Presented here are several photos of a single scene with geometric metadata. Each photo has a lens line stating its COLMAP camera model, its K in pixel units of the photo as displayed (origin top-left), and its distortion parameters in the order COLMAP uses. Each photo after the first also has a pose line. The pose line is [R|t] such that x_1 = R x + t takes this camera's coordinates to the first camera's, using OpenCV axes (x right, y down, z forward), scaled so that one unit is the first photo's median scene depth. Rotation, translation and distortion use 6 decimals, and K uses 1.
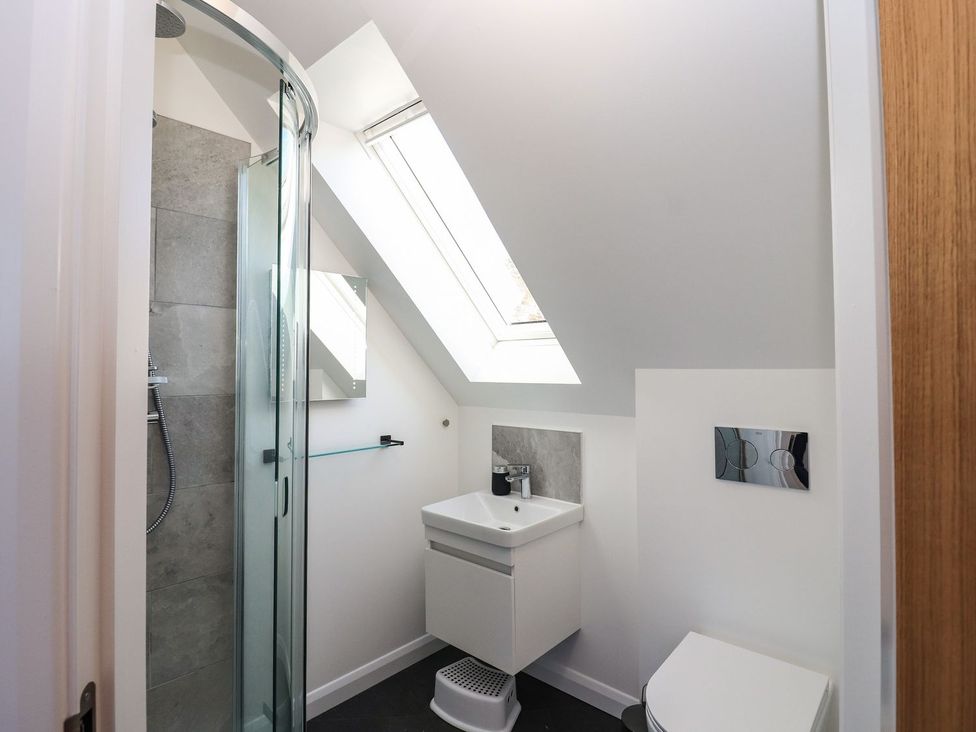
lens RADIAL K [[519.1, 0, 490.9], [0, 519.1, 358.4], [0, 0, 1]] dist [-0.001972, -0.002054]
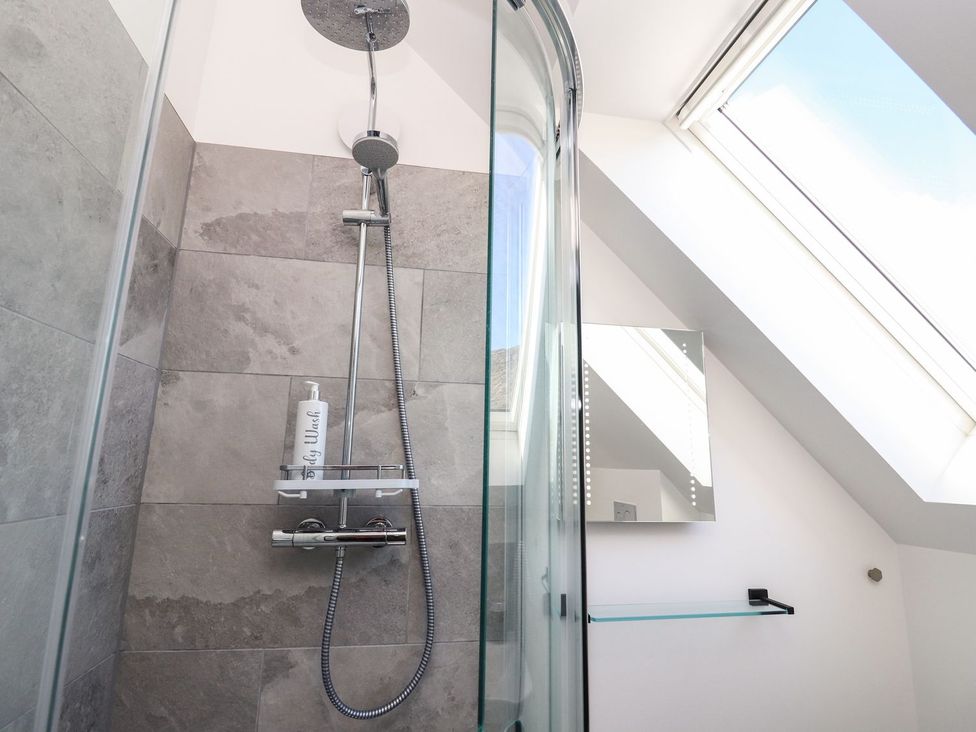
lens RADIAL K [[519.1, 0, 490.9], [0, 519.1, 358.4], [0, 0, 1]] dist [-0.001972, -0.002054]
pose [[0.785463, -0.119044, -0.607353, -0.061974], [-0.001807, 0.980882, -0.194594, 0.009048], [0.618907, 0.153944, 0.770231, 0.379921]]
